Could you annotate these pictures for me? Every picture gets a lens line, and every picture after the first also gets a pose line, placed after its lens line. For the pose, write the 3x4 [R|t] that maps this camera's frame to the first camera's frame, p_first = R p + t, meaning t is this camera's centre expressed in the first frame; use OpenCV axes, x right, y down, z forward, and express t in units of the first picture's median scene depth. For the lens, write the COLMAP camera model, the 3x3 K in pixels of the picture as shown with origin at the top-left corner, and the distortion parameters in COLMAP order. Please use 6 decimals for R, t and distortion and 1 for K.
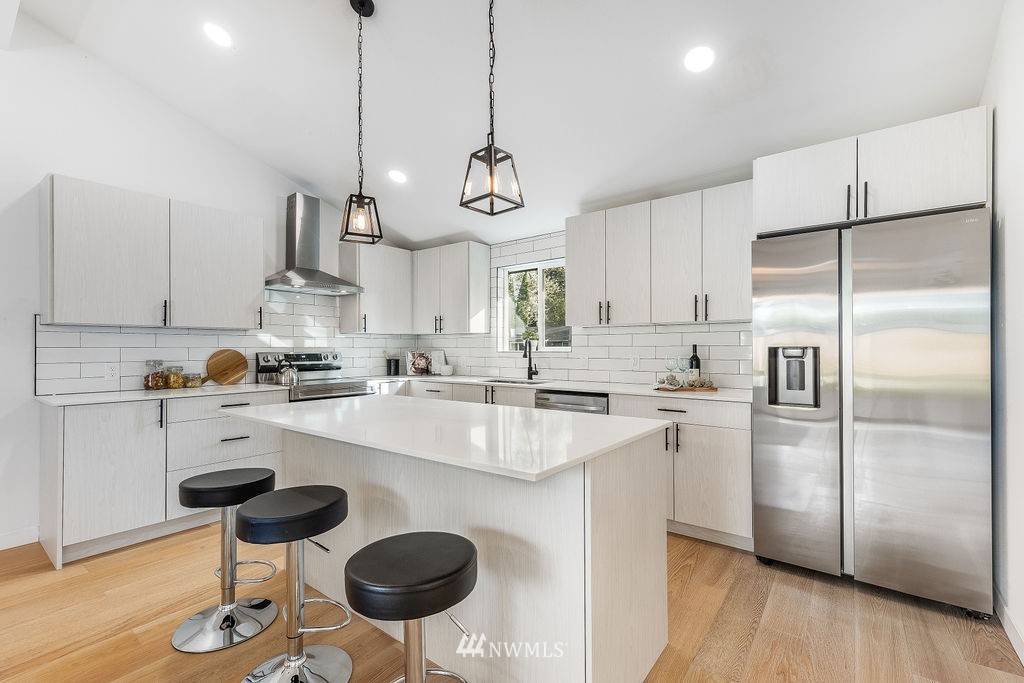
lens RADIAL K [[445.3, 0, 516.5], [0, 445.3, 345.8], [0, 0, 1]] dist [-0.000145, 0.001461]
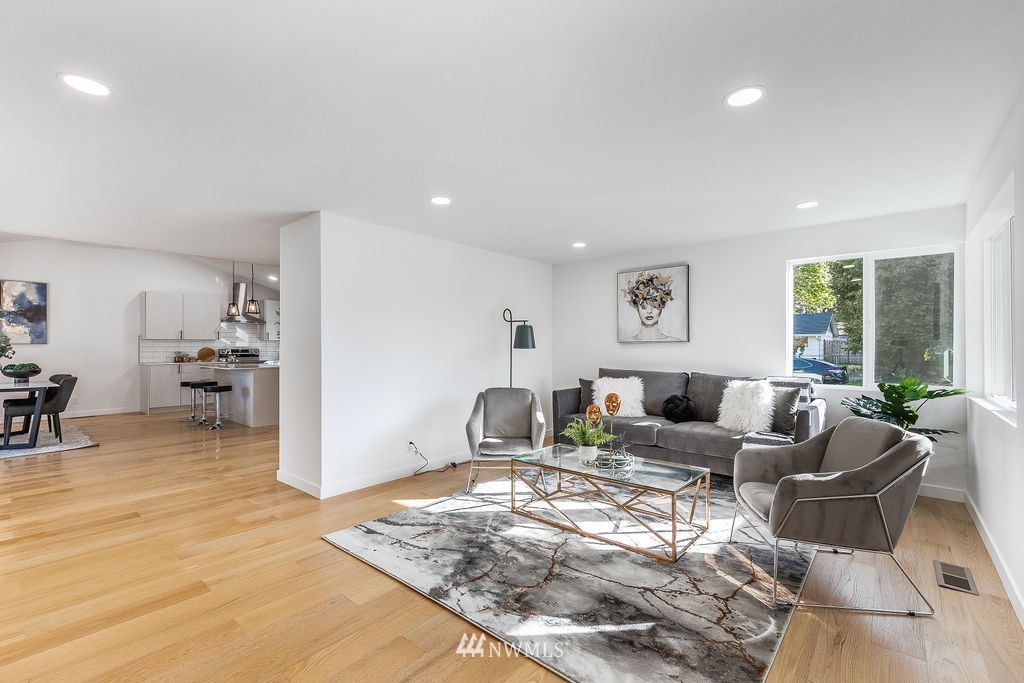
lens RADIAL K [[445.3, 0, 521.4], [0, 445.3, 344.8], [0, 0, 1]] dist [-0.000145, 0.001461]
pose [[0.998572, 0.002362, -0.053361, 1.465266], [-0.002315, 0.999997, 0.000944, -0.016860], [0.053363, -0.000819, 0.998575, -1.648402]]
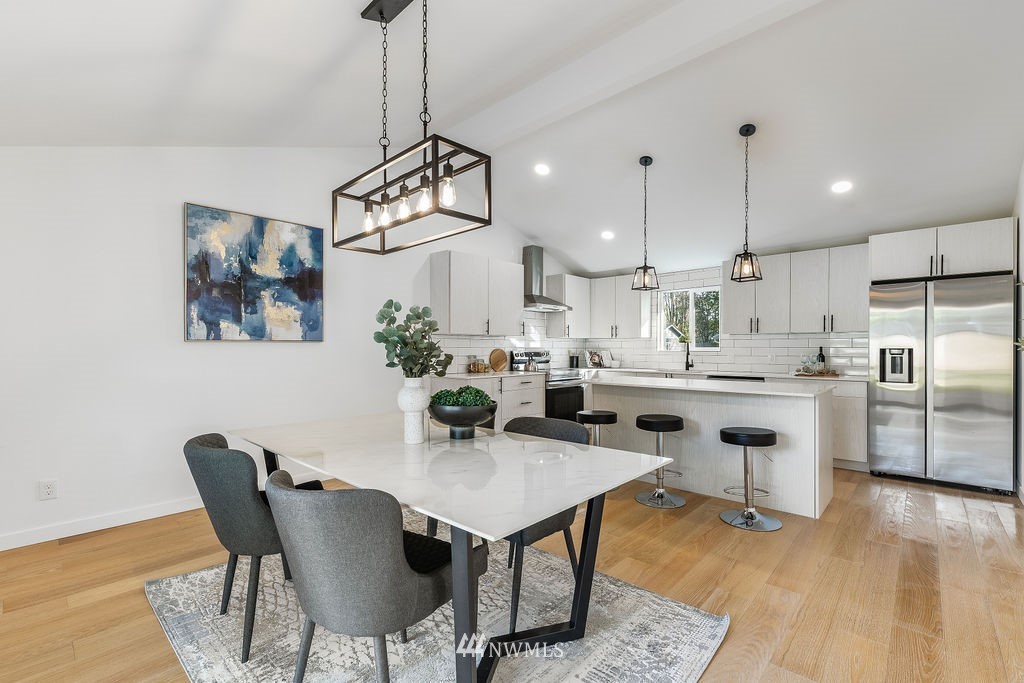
lens RADIAL K [[445.3, 0, 517.0], [0, 445.3, 348.1], [0, 0, 1]] dist [-0.000145, 0.001461]
pose [[0.995710, 0.003451, -0.092466, -0.506971], [-0.003039, 0.999985, 0.004594, -0.001493], [0.092480, -0.004293, 0.995705, -0.637138]]
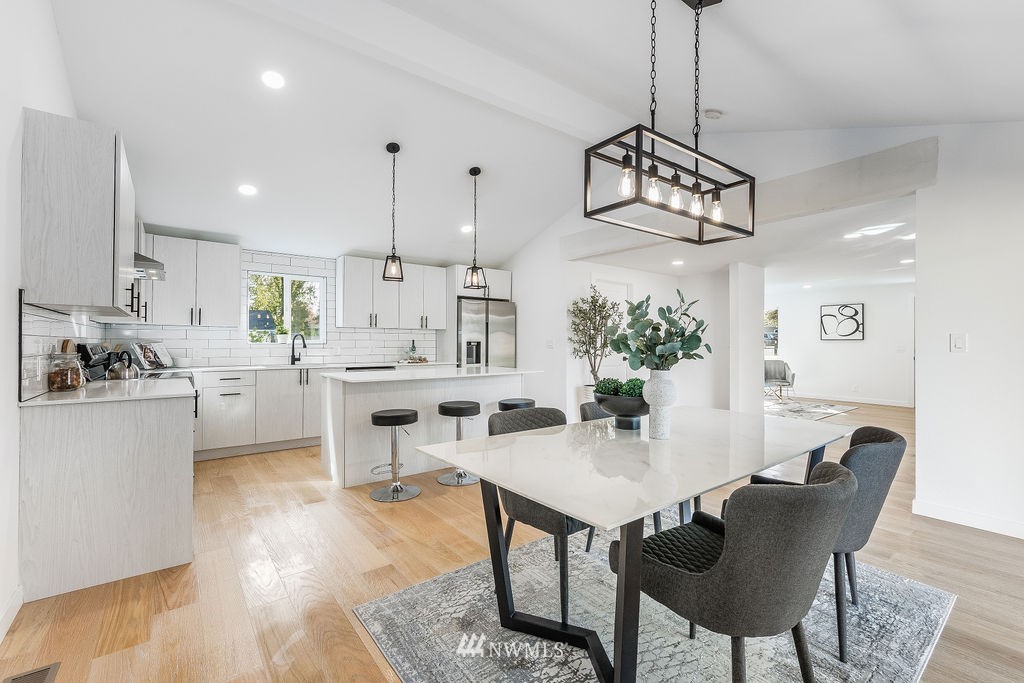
lens RADIAL K [[445.3, 0, 512.6], [0, 445.3, 334.9], [0, 0, 1]] dist [-0.000145, 0.001461]
pose [[0.266289, 0.019175, 0.963702, -1.394535], [-0.008613, 0.999810, -0.017513, 0.006885], [-0.963855, -0.003636, 0.266404, 0.042084]]
